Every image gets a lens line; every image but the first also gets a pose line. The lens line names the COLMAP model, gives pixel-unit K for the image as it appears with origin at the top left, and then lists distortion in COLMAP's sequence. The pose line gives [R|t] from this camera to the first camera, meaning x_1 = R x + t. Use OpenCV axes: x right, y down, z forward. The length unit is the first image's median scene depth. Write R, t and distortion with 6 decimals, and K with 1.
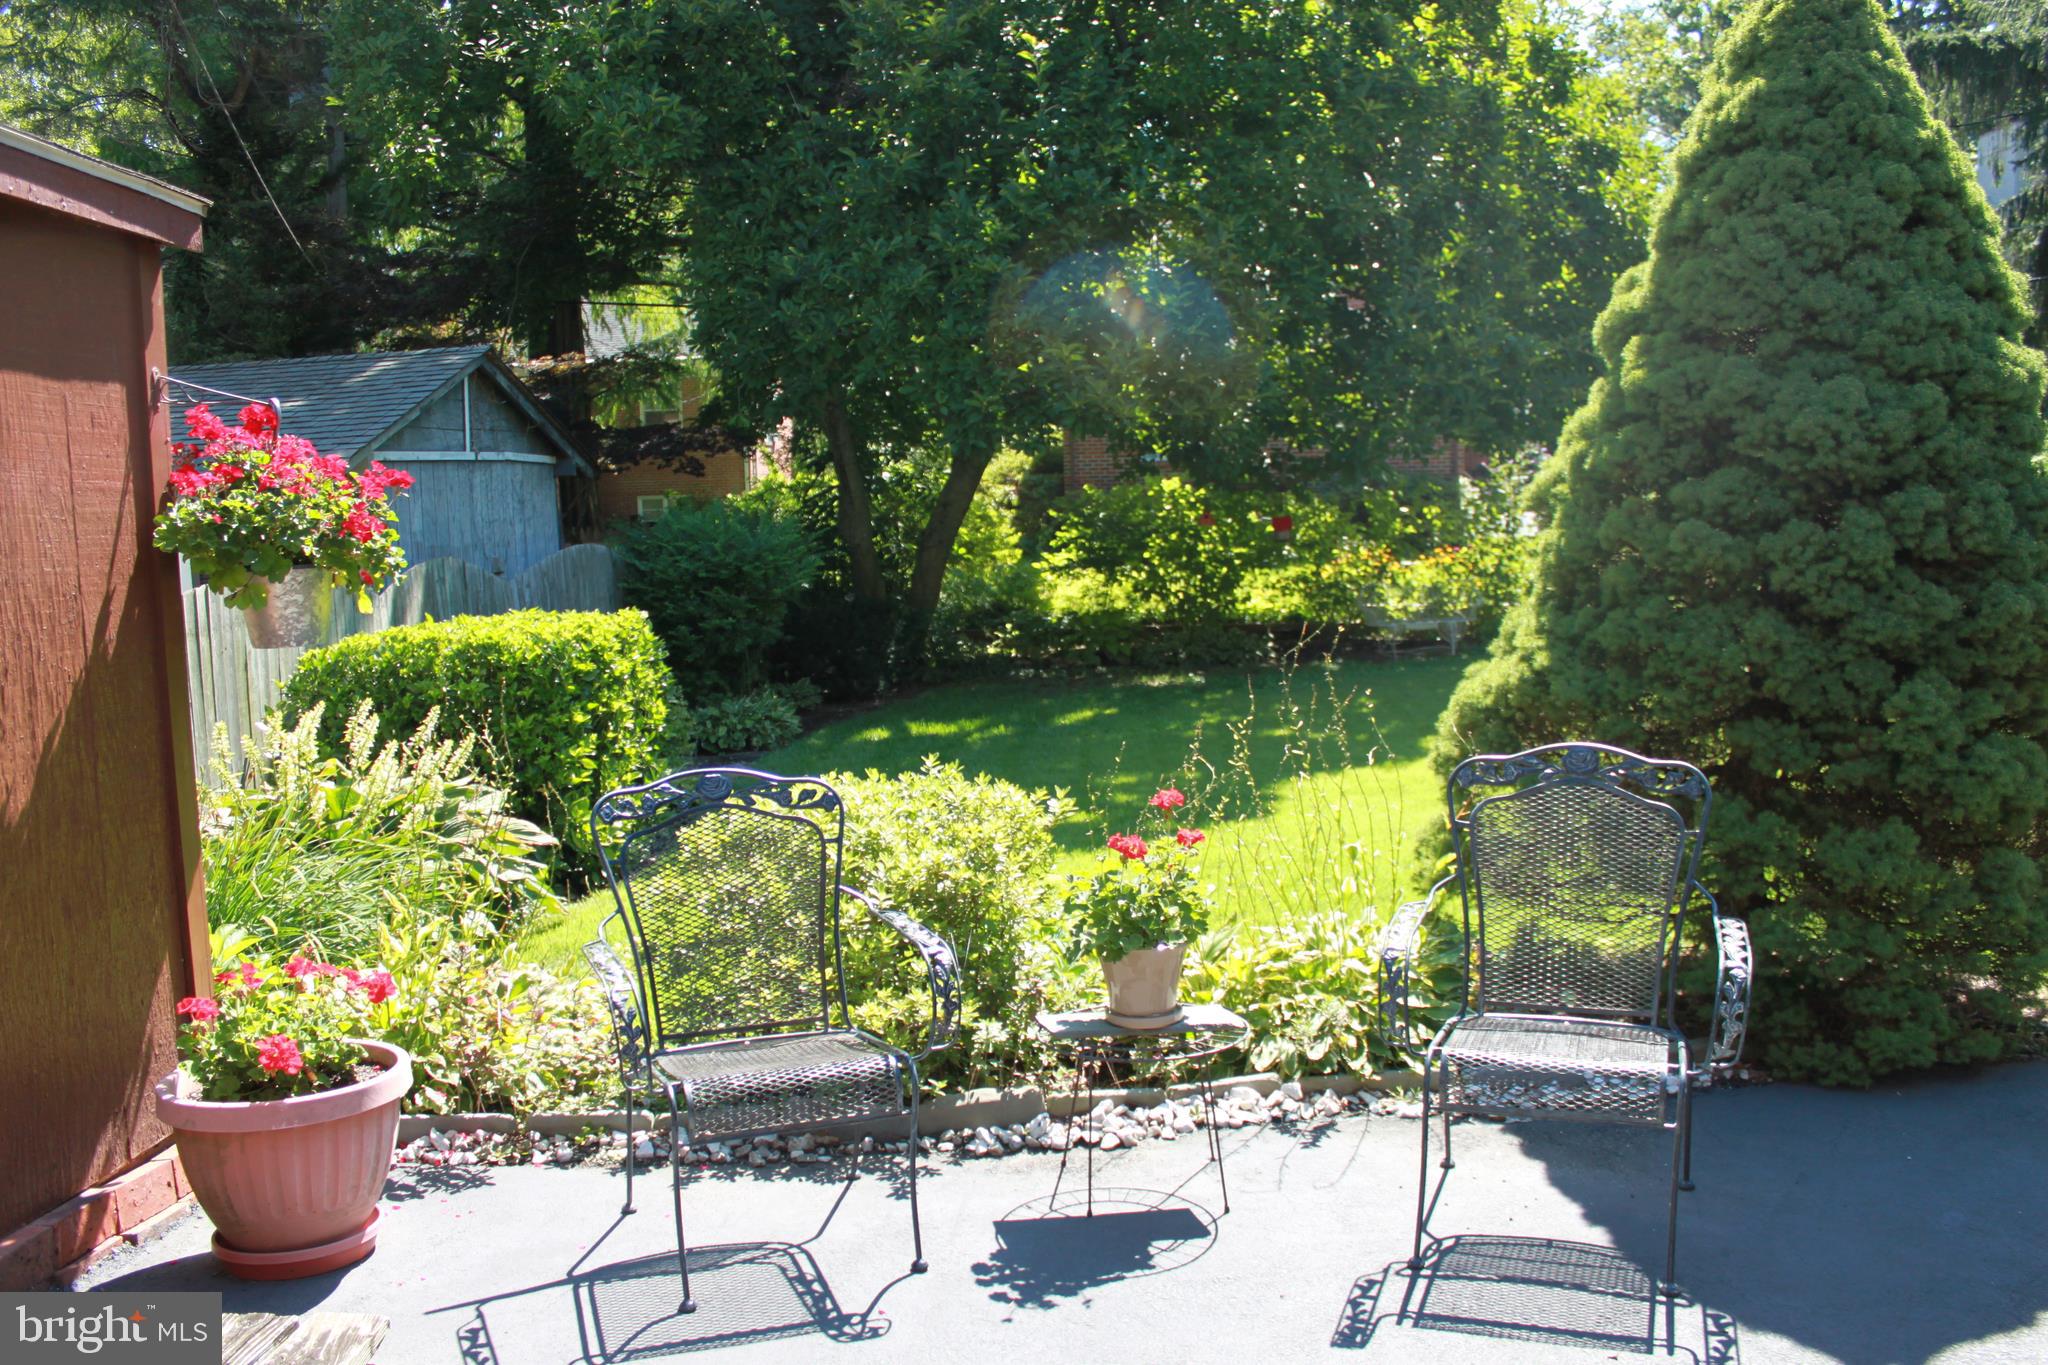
lens RADIAL K [[1744.1, 0, 996.0], [0, 1744.1, 691.7], [0, 0, 1]] dist [-0.150373, 0.129768]
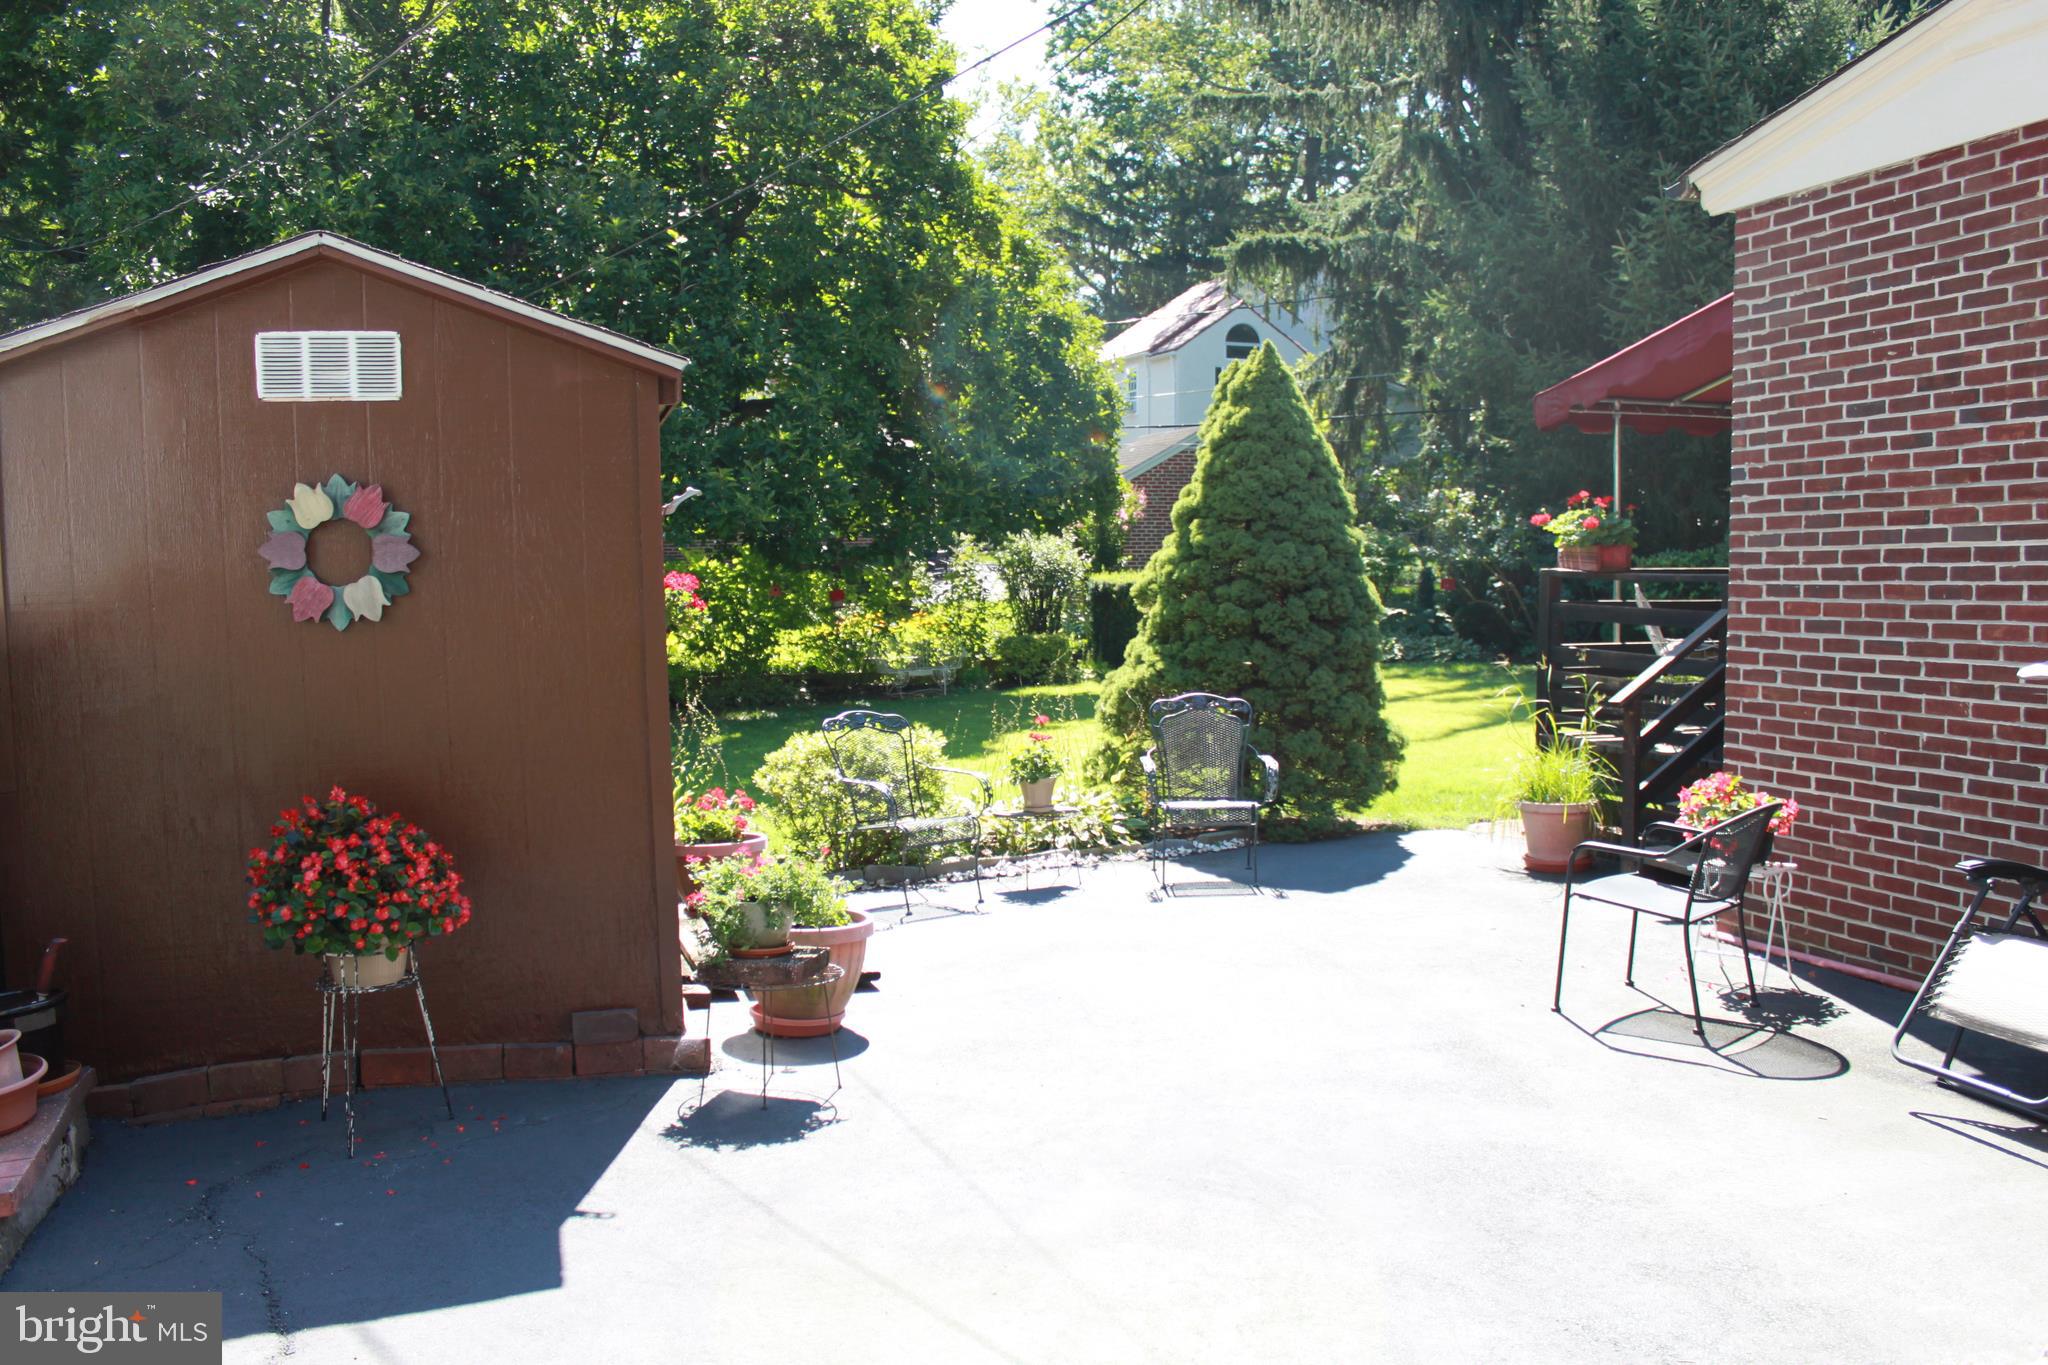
lens RADIAL K [[1744.1, 0, 996.0], [0, 1744.1, 691.7], [0, 0, 1]] dist [-0.150373, 0.129768]
pose [[0.937582, -0.014019, 0.347482, -0.663336], [0.026718, 0.999138, -0.031781, 0.081151], [-0.346737, 0.039081, 0.937148, -1.029585]]
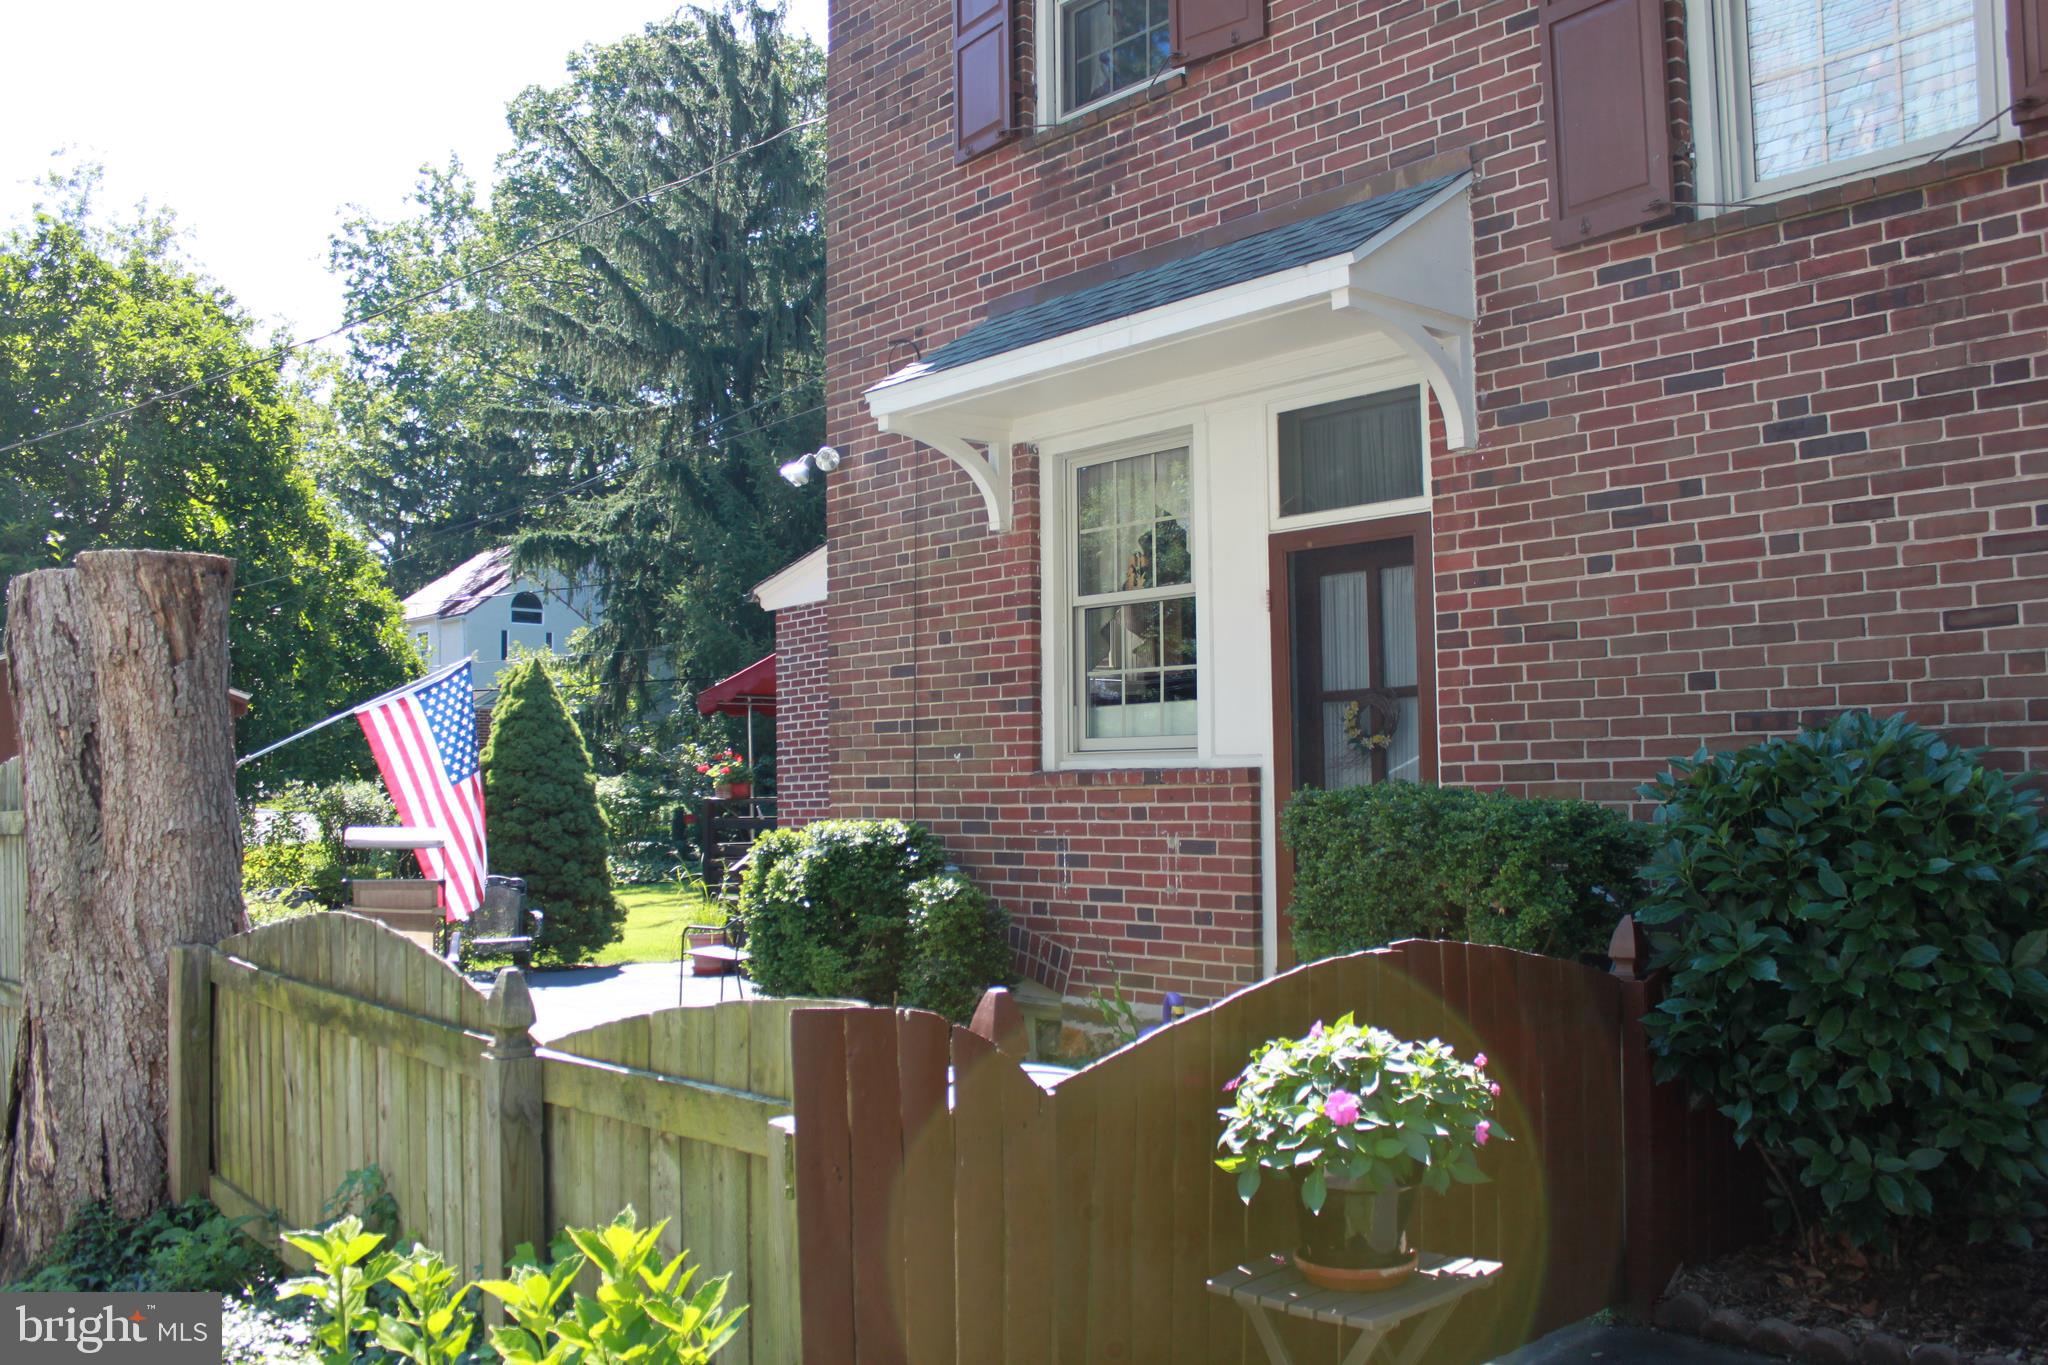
lens RADIAL K [[1744.1, 0, 996.0], [0, 1744.1, 691.7], [0, 0, 1]] dist [-0.150373, 0.129768]
pose [[0.725404, 0.047209, 0.686702, -1.320702], [0.079405, 0.985245, -0.151613, 0.254809], [-0.683728, 0.164508, 0.710953, -2.274247]]
